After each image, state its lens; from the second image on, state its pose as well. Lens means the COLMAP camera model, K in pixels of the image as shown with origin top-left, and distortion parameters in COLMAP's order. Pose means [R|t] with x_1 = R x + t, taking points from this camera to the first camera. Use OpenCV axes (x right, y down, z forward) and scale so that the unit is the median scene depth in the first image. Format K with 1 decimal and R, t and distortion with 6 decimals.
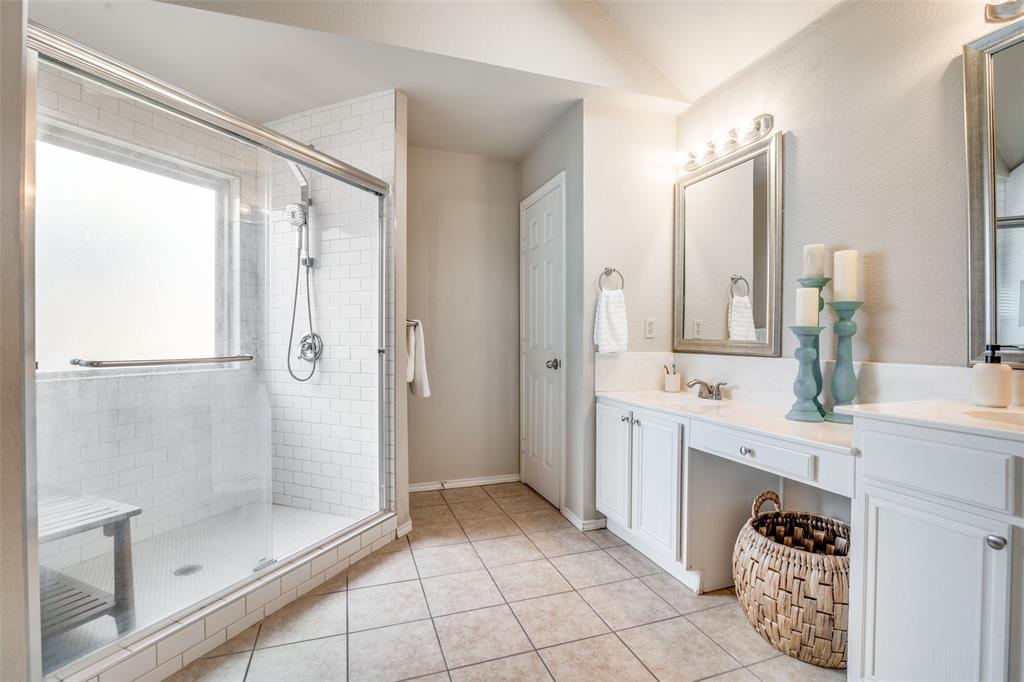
lens RADIAL K [[474.1, 0, 514.6], [0, 474.1, 338.1], [0, 0, 1]] dist [-0.016134, 0.000444]
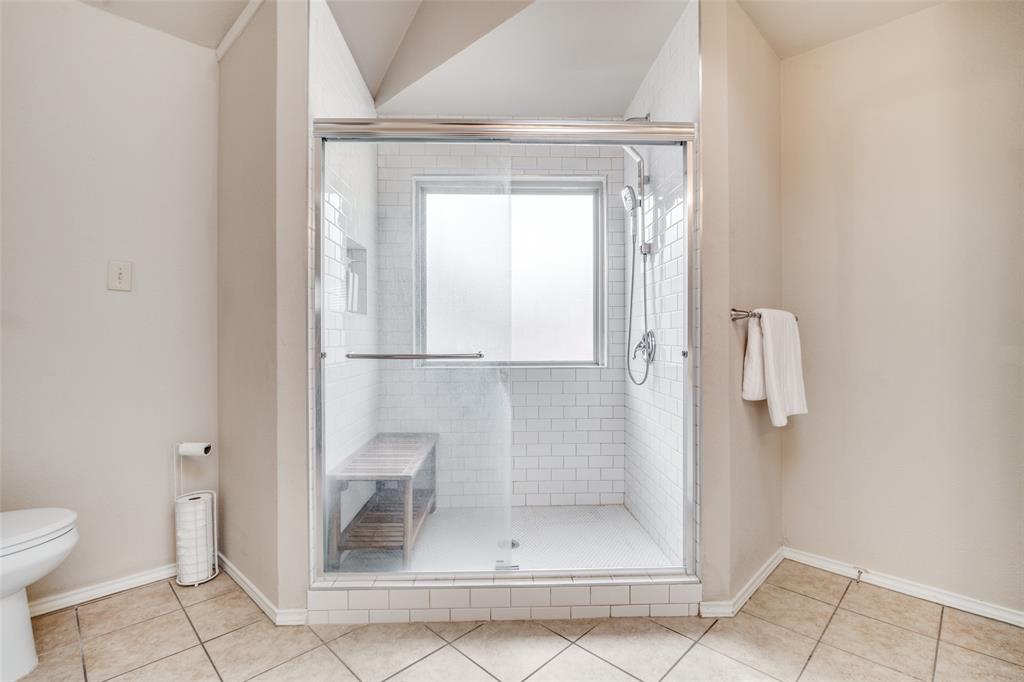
lens RADIAL K [[474.1, 0, 514.6], [0, 474.1, 338.1], [0, 0, 1]] dist [-0.016134, 0.000444]
pose [[0.430320, 0.002013, -0.902674, 0.263346], [0.003188, 0.999988, 0.003750, -0.000369], [0.902671, -0.004491, 0.430309, 0.428341]]
